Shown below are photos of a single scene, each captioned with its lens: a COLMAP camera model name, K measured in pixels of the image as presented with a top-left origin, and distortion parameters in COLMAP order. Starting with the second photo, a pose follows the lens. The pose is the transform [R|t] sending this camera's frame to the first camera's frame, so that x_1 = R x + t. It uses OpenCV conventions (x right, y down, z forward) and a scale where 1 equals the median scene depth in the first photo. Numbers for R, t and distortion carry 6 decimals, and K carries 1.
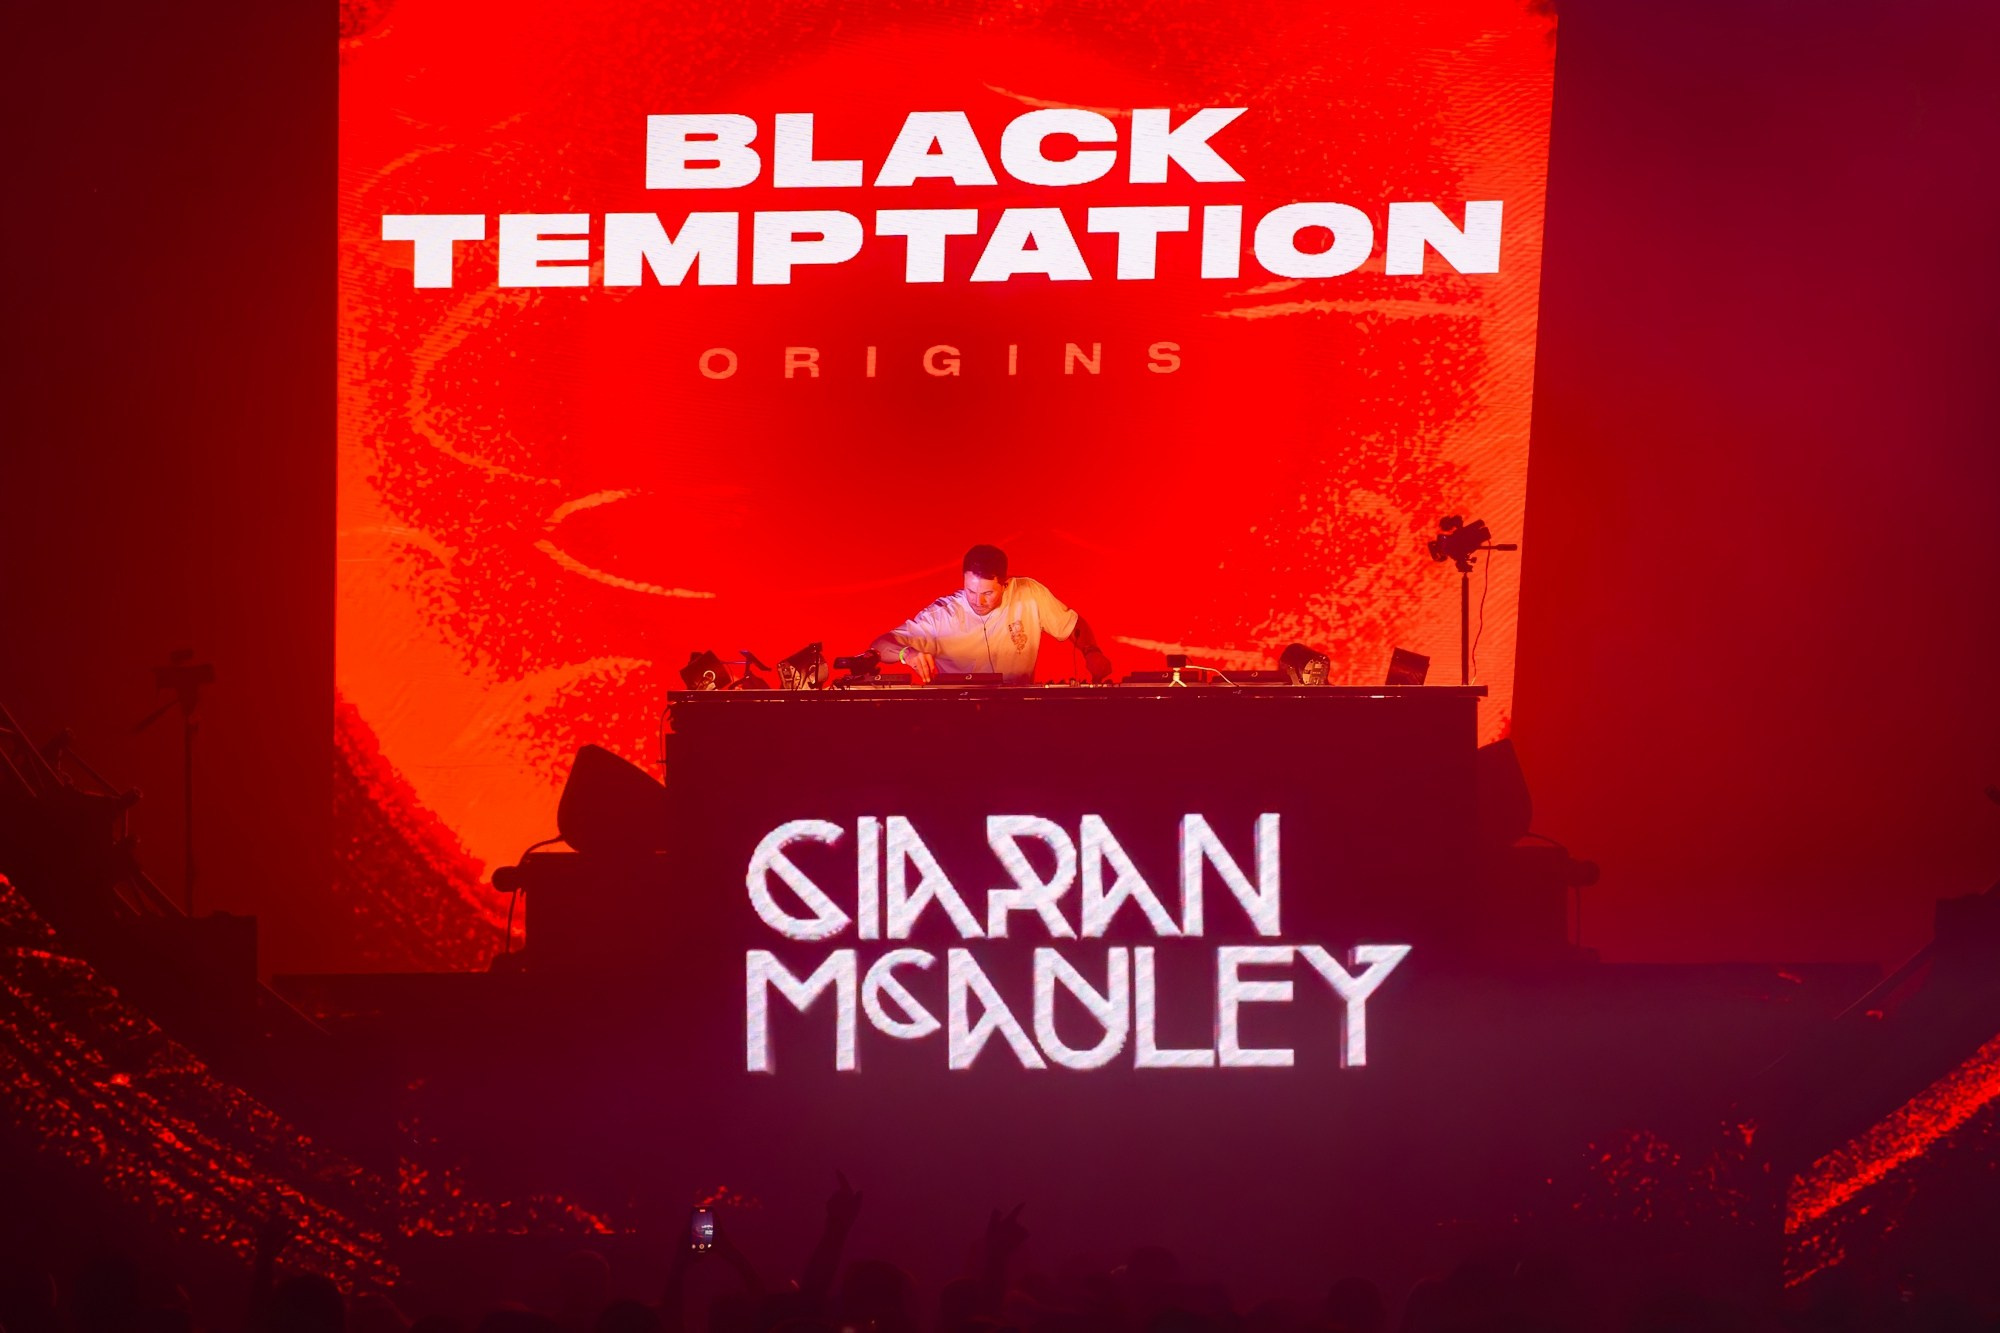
lens RADIAL K [[11583.7, 0, 1000.3], [0, 11583.7, 665.3], [0, 0, 1]] dist [1.687204, 0.000000]
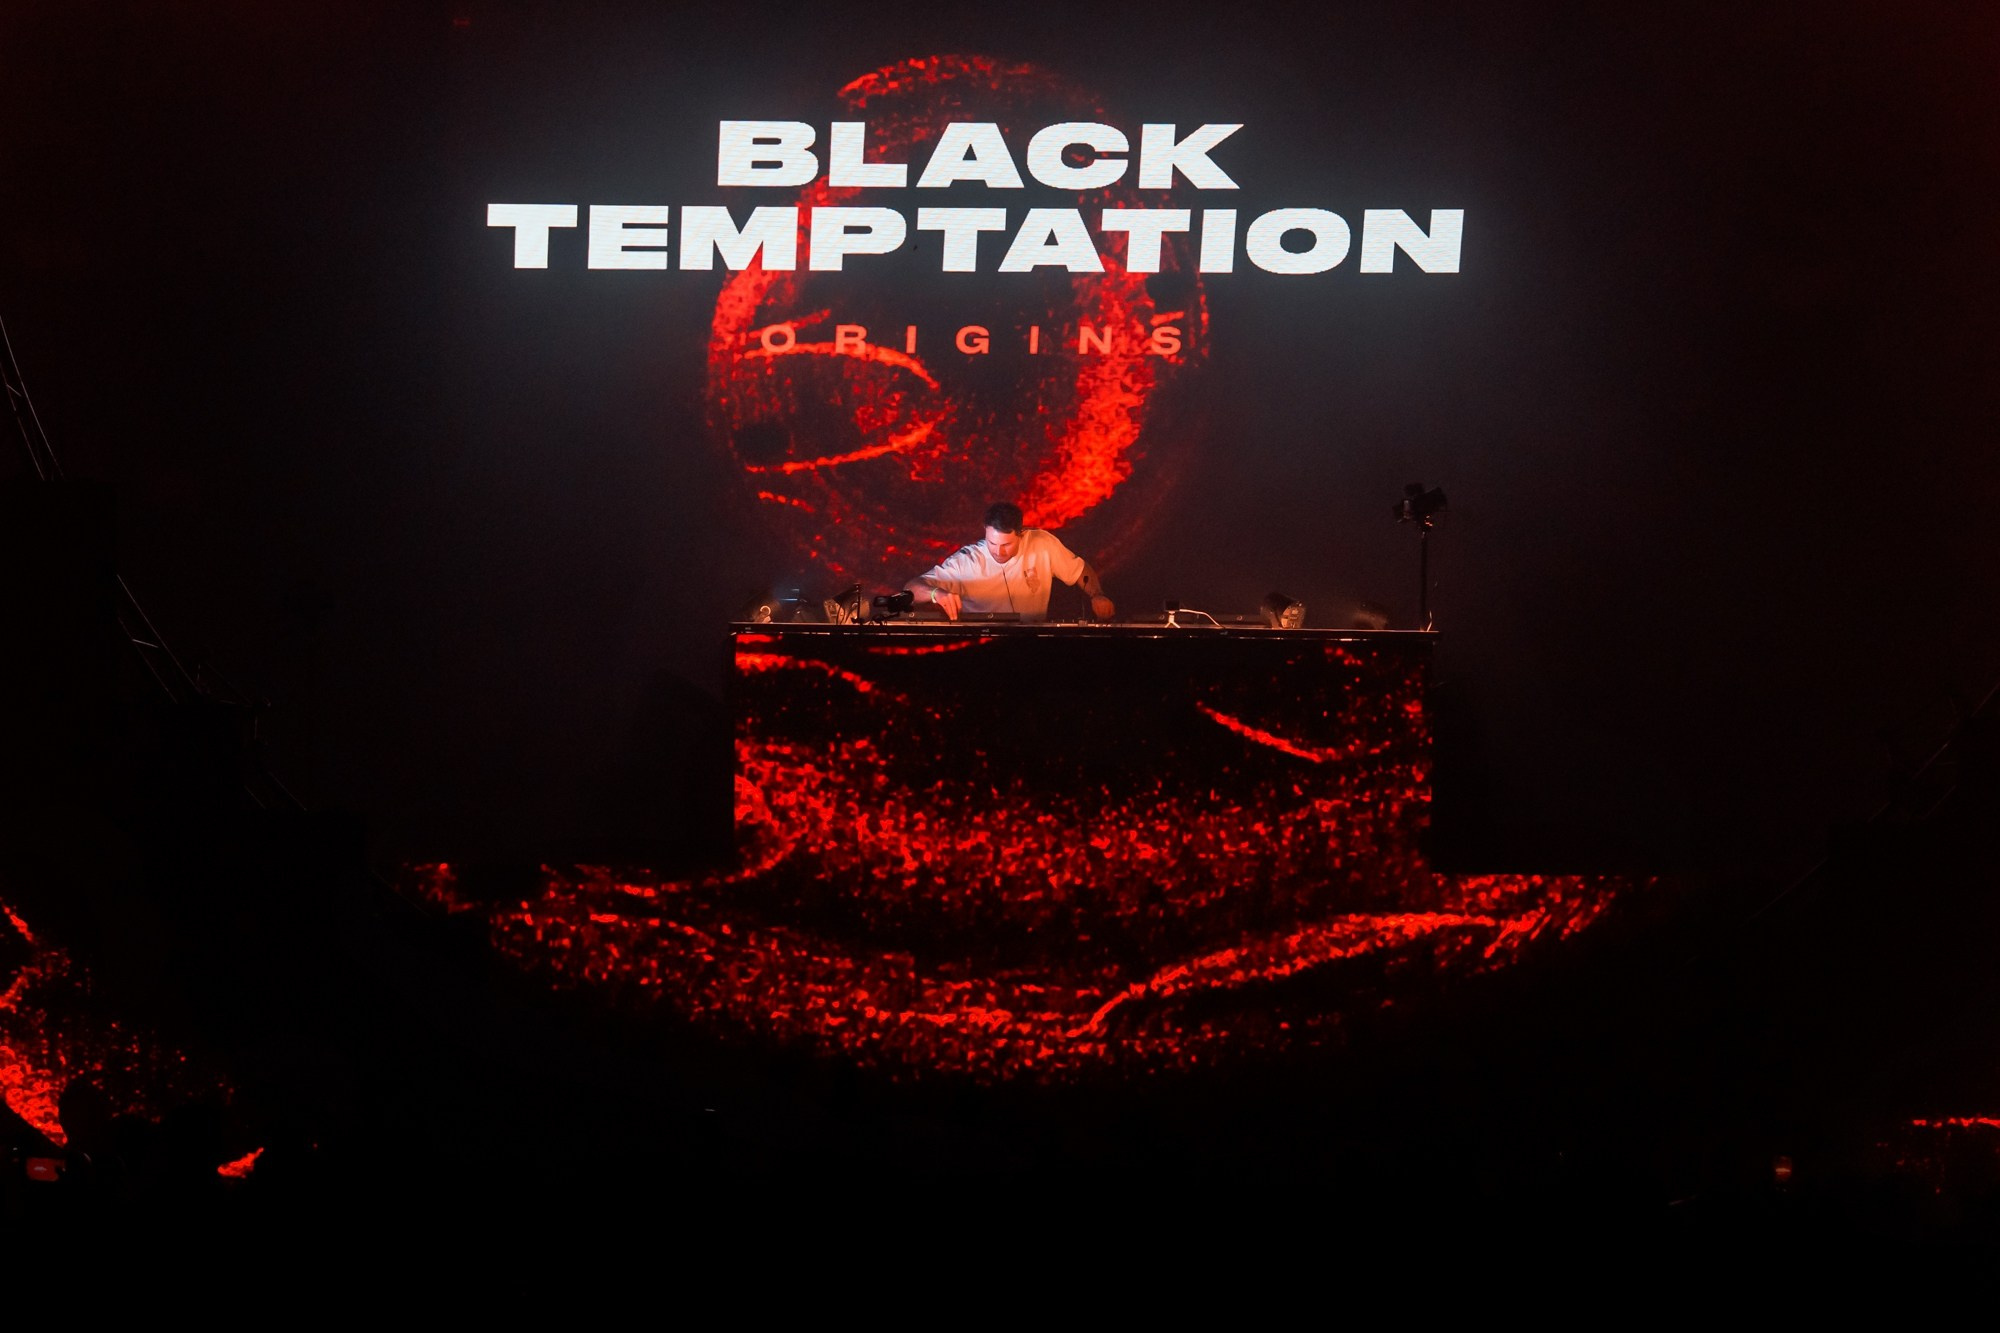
lens RADIAL K [[11583.7, 0, 998.5], [0, 11583.7, 668.5], [0, 0, 1]] dist [1.687204, 0.000000]
pose [[0.999817, 0.018715, -0.003999, 0.002717], [-0.018695, 0.999812, 0.005110, 0.000346], [0.004094, -0.005035, 0.999979, -0.148748]]
